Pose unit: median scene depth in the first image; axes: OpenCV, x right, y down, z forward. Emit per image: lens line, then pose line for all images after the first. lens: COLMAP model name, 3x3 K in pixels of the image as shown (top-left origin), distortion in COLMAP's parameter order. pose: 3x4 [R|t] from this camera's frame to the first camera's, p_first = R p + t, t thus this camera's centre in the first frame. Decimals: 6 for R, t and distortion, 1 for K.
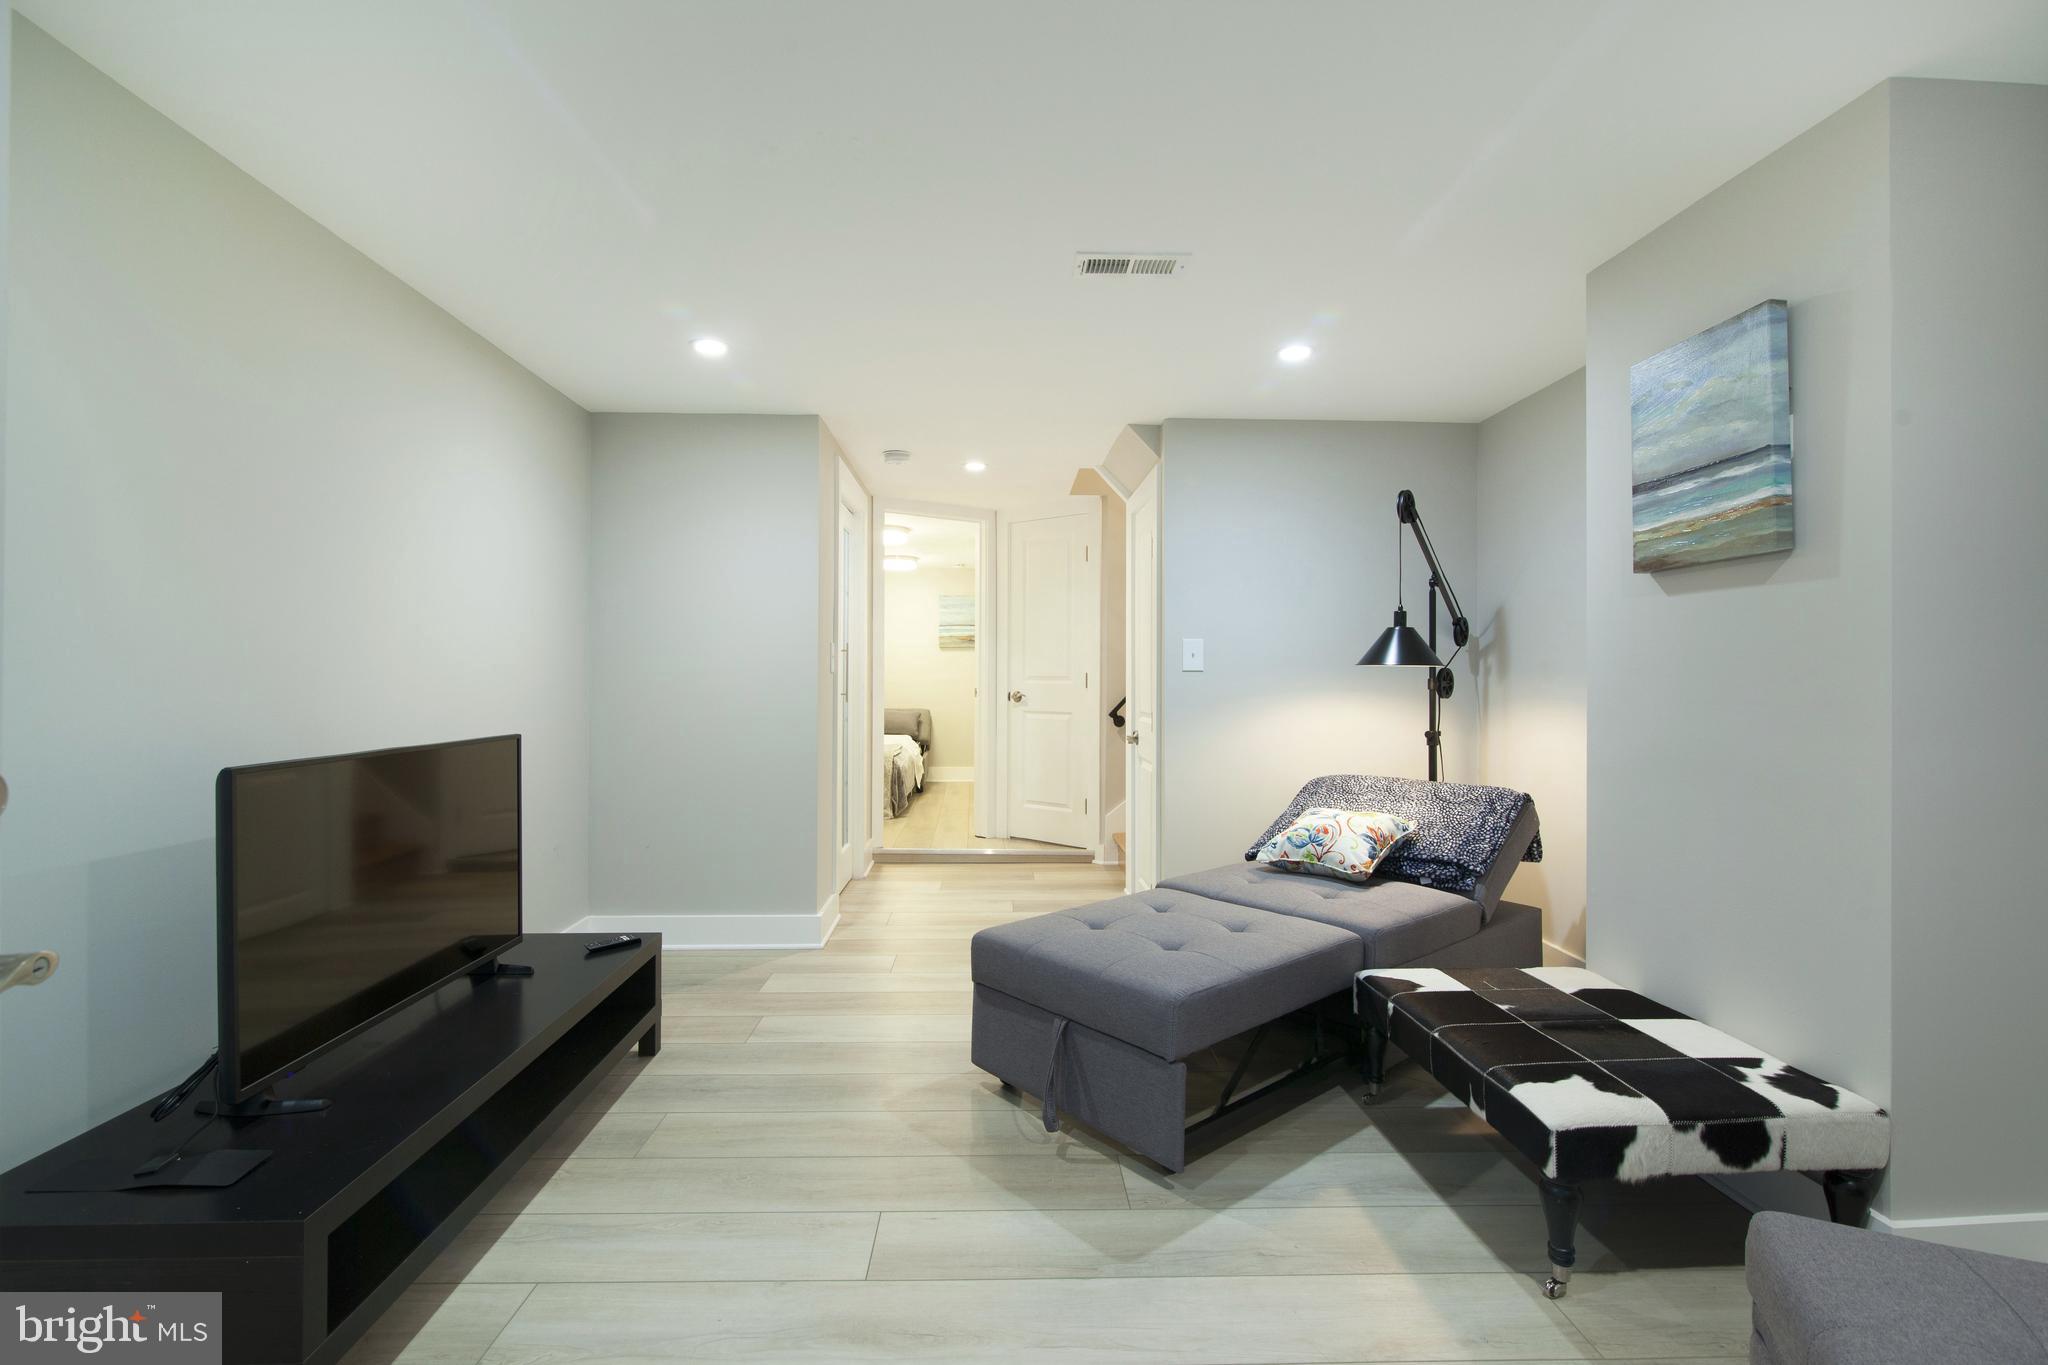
lens RADIAL K [[940.6, 0, 1019.0], [0, 940.6, 676.8], [0, 0, 1]] dist [-0.001828, 0.000152]
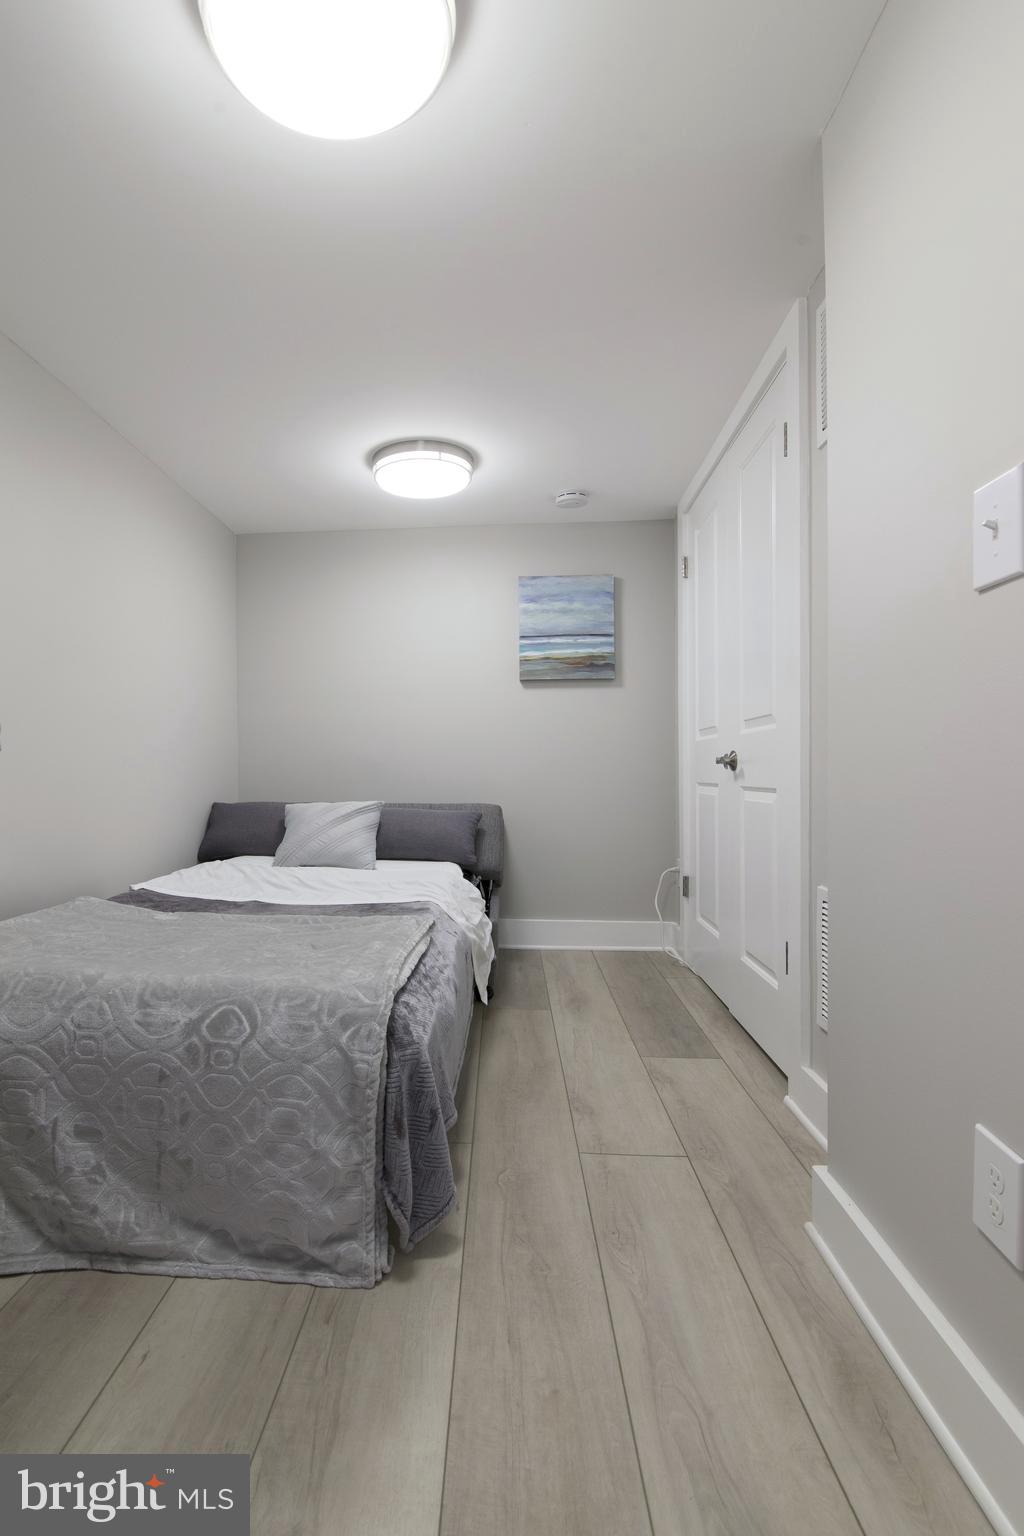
lens RADIAL K [[705.4, 0, 511.7], [0, 705.4, 770.4], [0, 0, 1]] dist [-0.001828, 0.000152]
pose [[0.998922, 0.000388, -0.046410, -0.074437], [-0.000527, 0.999995, -0.002986, 0.015575], [0.046409, 0.003007, 0.998918, 0.651615]]
